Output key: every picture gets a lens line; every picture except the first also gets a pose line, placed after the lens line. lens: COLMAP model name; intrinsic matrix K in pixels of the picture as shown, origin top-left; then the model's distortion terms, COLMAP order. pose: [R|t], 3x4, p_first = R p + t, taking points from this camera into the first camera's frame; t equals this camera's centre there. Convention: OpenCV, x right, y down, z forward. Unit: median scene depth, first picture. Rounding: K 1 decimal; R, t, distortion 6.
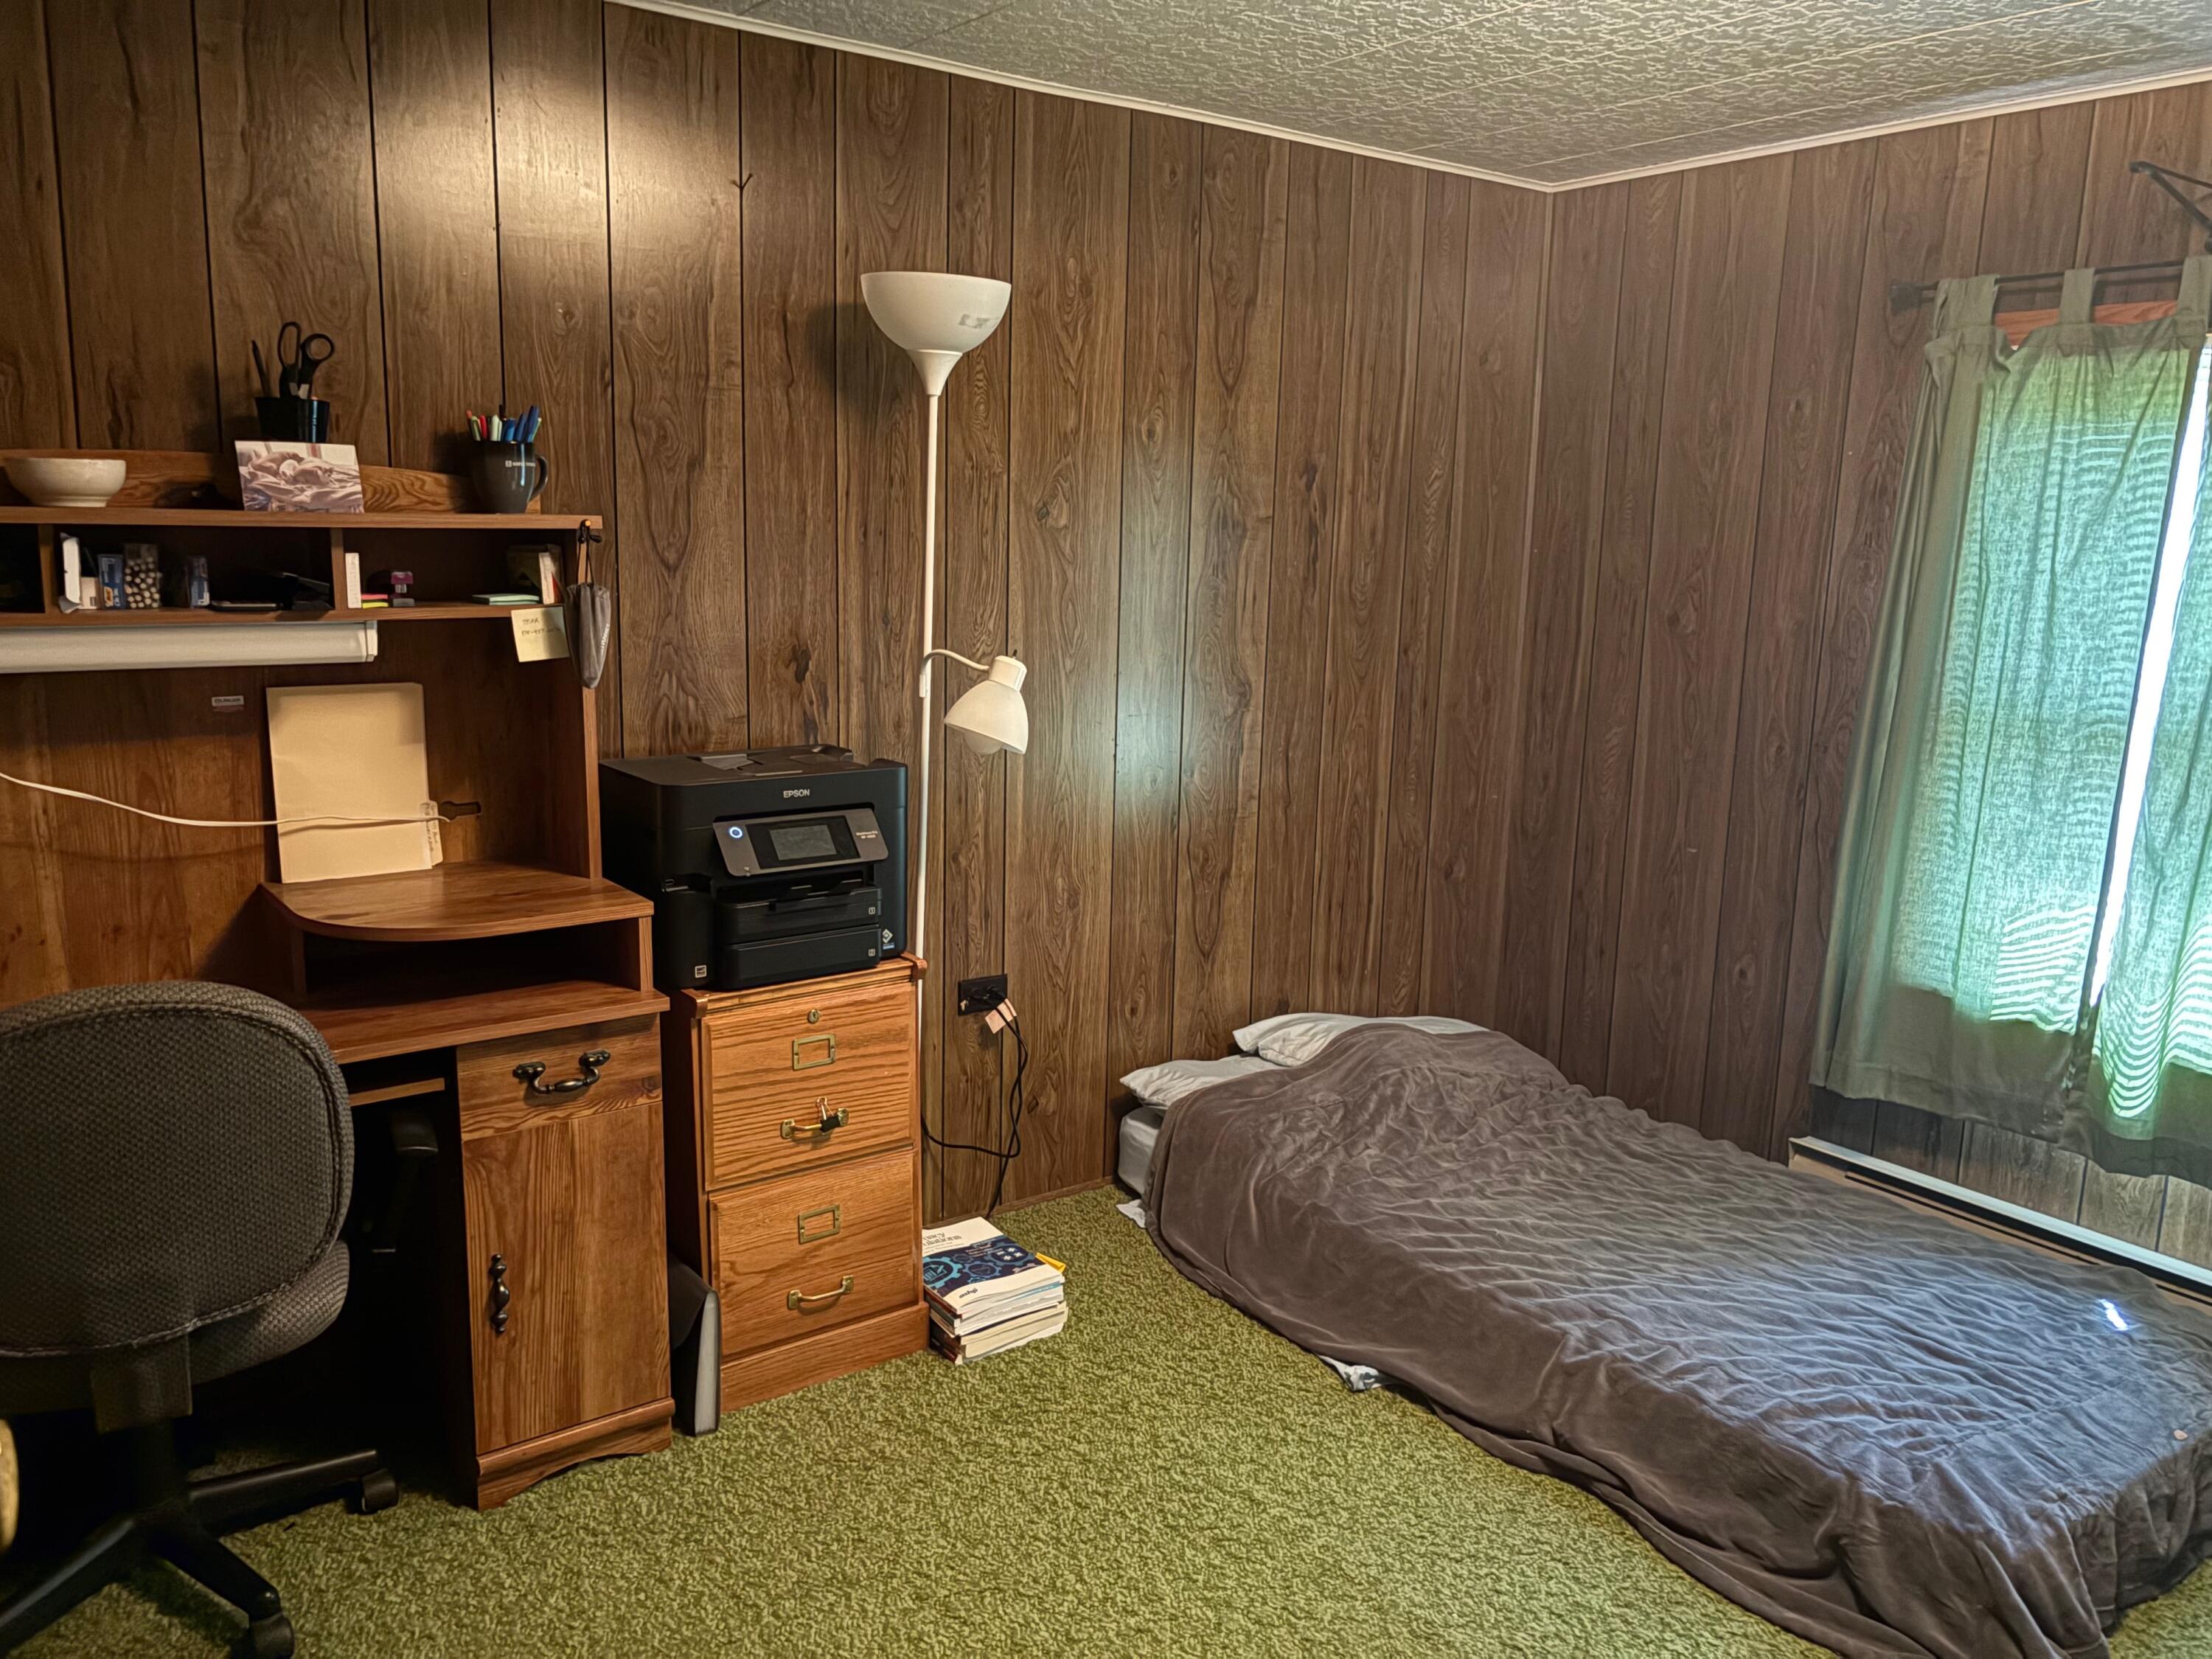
lens RADIAL K [[1673.9, 0, 1100.1], [0, 1673.9, 831.5], [0, 0, 1]] dist [0.009488, 0.000086]
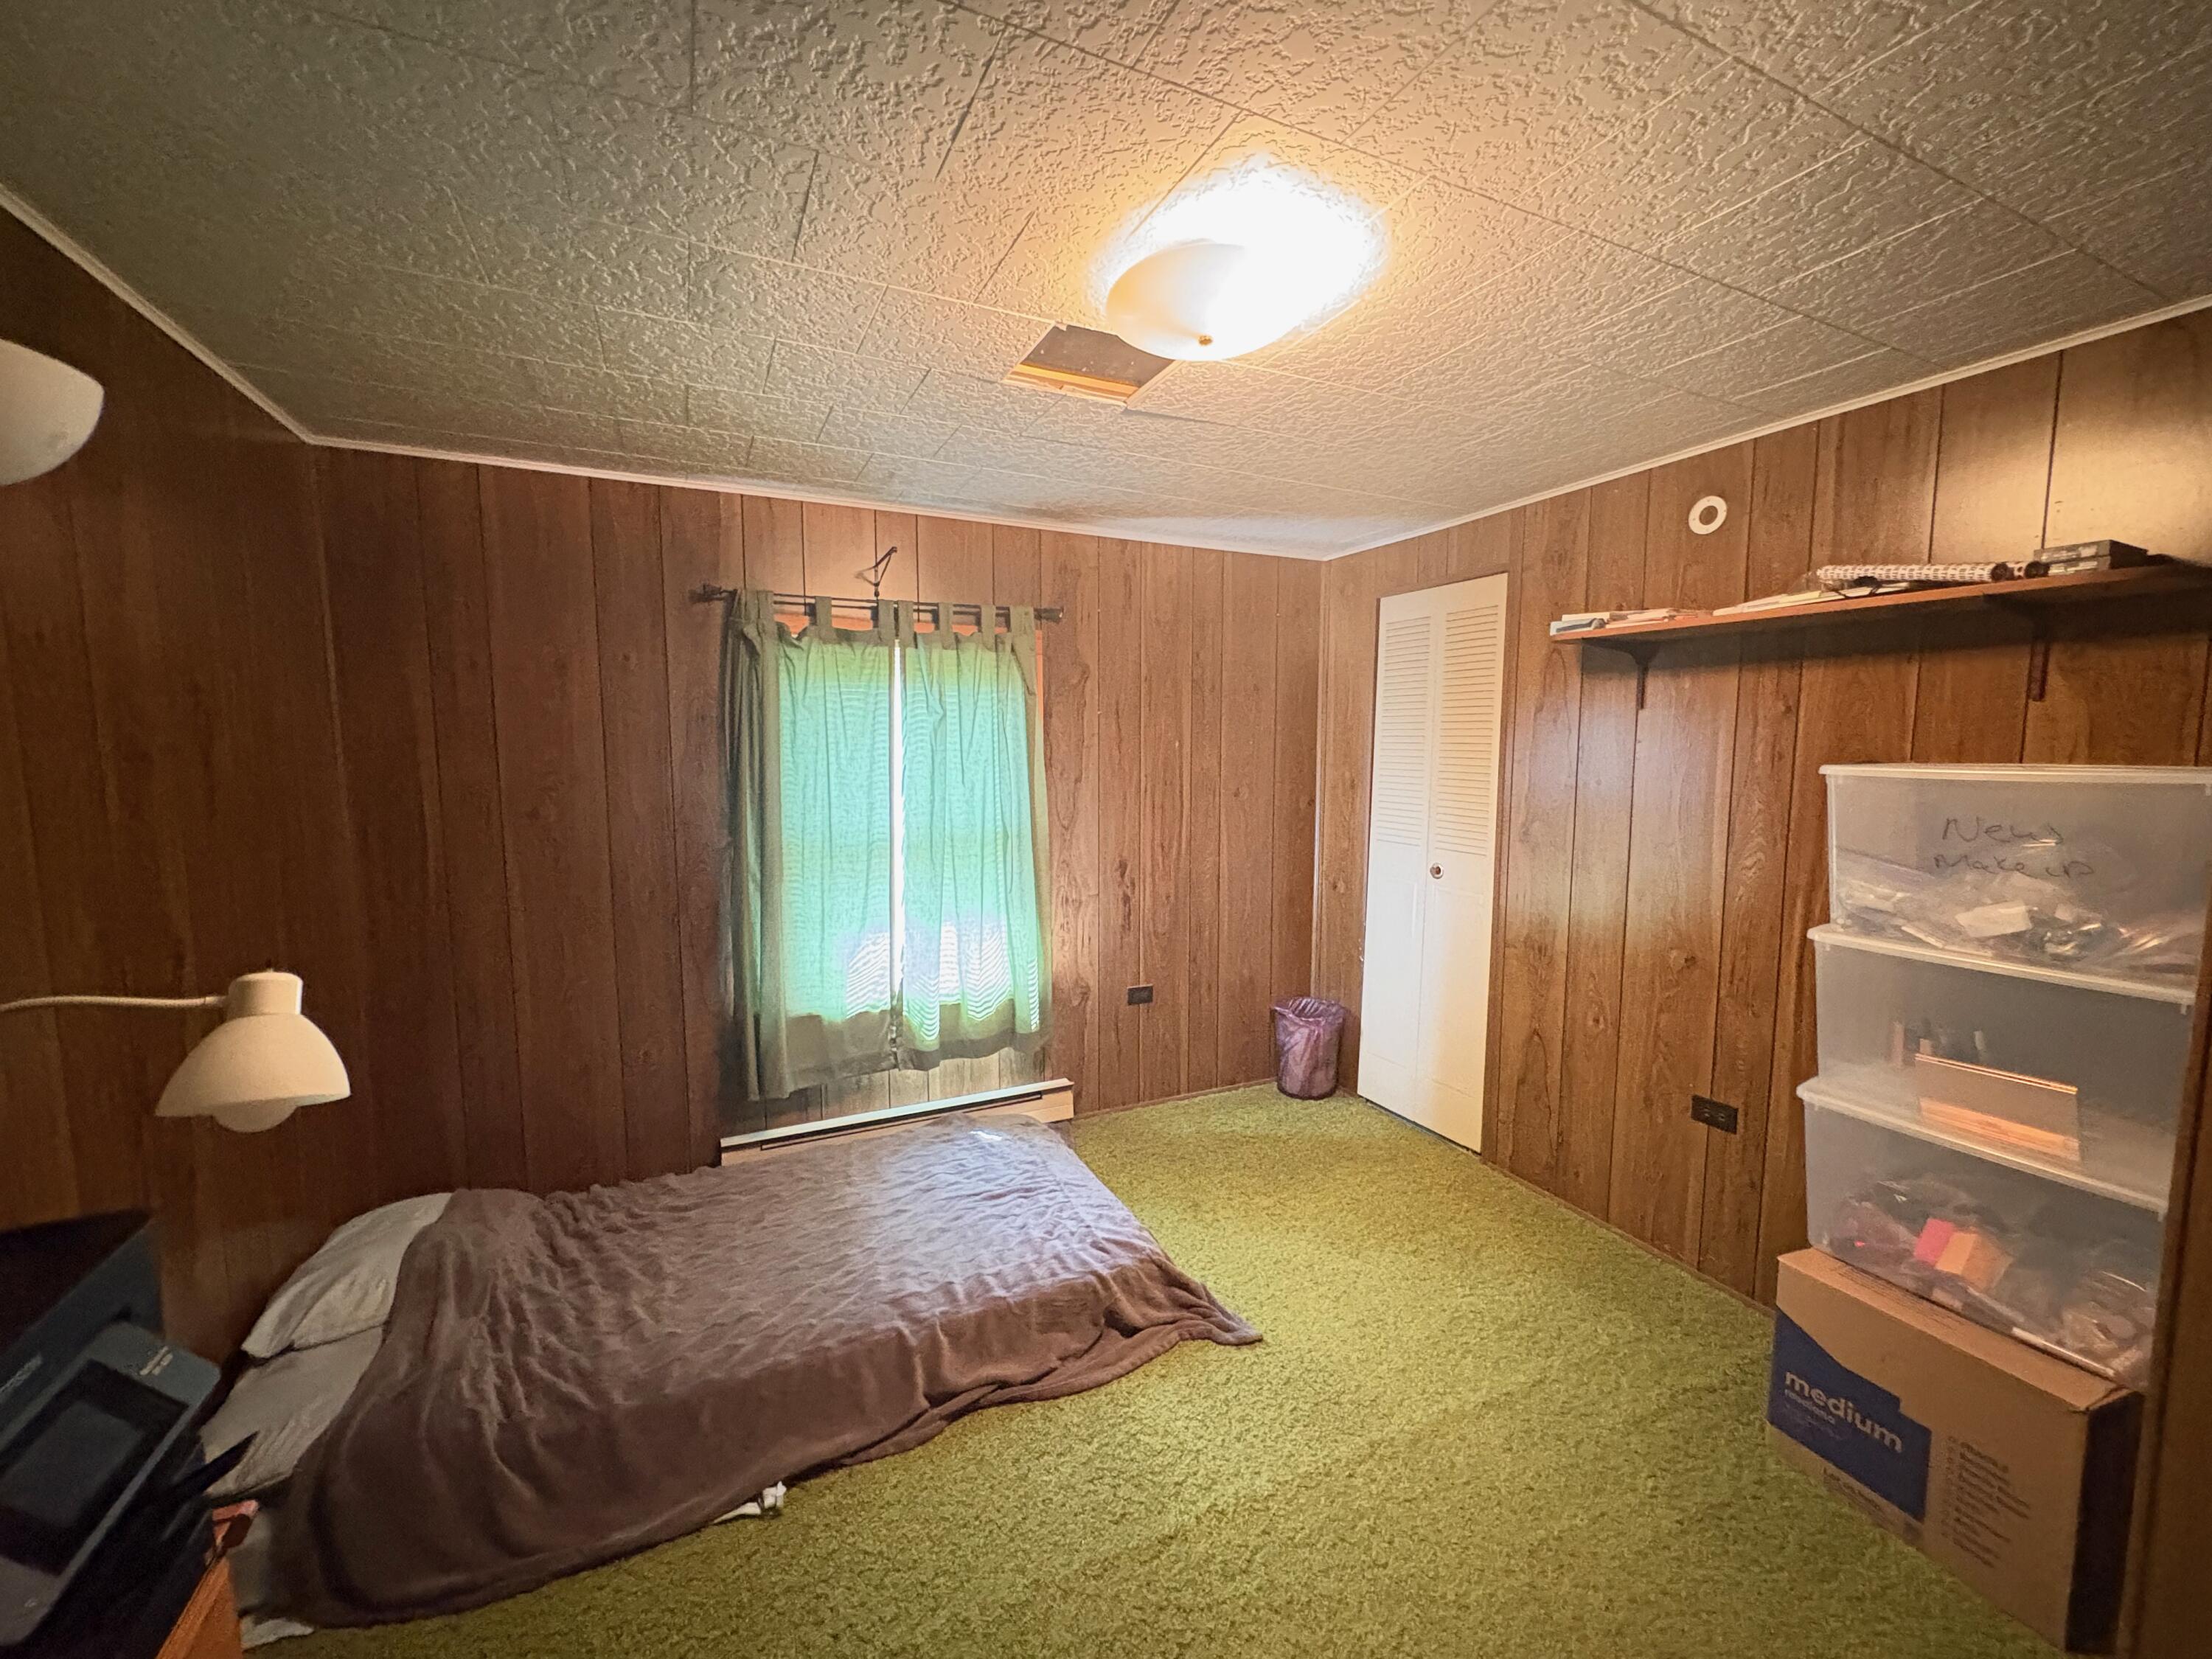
lens RADIAL K [[882.1, 0, 1102.1], [0, 882.1, 833.7], [0, 0, 1]] dist [0.001881, -0.000199]
pose [[0.177370, -0.129421, 0.975597, -0.312206], [0.183232, 0.978325, 0.096470, -0.123398], [-0.966936, 0.161649, 0.197240, 0.568870]]
